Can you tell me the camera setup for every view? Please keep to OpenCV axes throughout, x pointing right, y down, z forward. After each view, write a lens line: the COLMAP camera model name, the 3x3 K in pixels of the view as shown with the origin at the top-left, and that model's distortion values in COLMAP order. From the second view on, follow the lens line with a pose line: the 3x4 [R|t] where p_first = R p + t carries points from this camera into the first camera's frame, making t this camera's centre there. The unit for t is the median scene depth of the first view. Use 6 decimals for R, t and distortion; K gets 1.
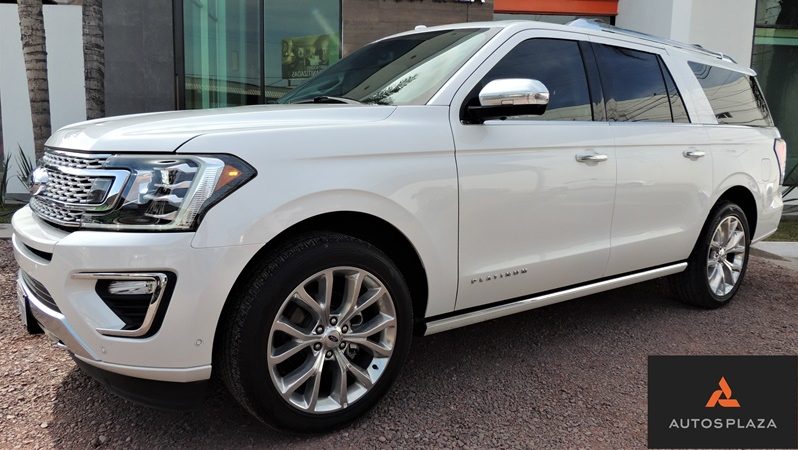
lens RADIAL K [[613.6, 0, 399.0], [0, 613.6, 225.0], [0, 0, 1]] dist [-0.042657, 0.056491]
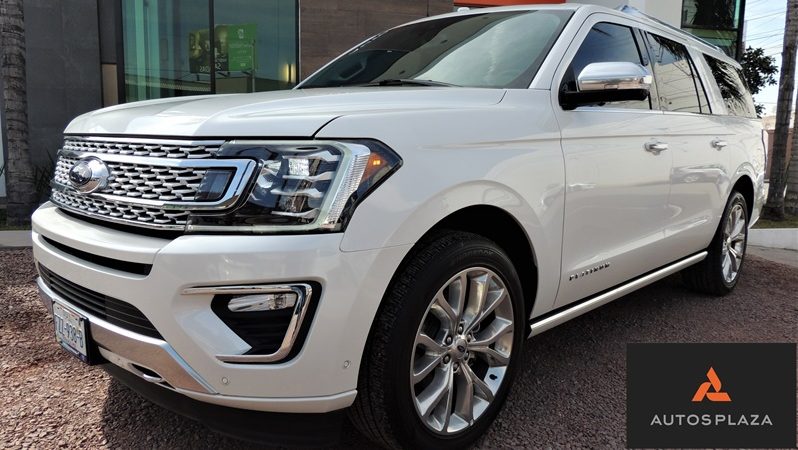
lens RADIAL K [[613.6, 0, 399.0], [0, 613.6, 225.0], [0, 0, 1]] dist [-0.042657, 0.056491]
pose [[0.986423, -0.026243, 0.162117, -0.333500], [0.025696, 0.999655, 0.005471, -0.001160], [-0.162204, -0.001231, 0.986756, 0.137335]]
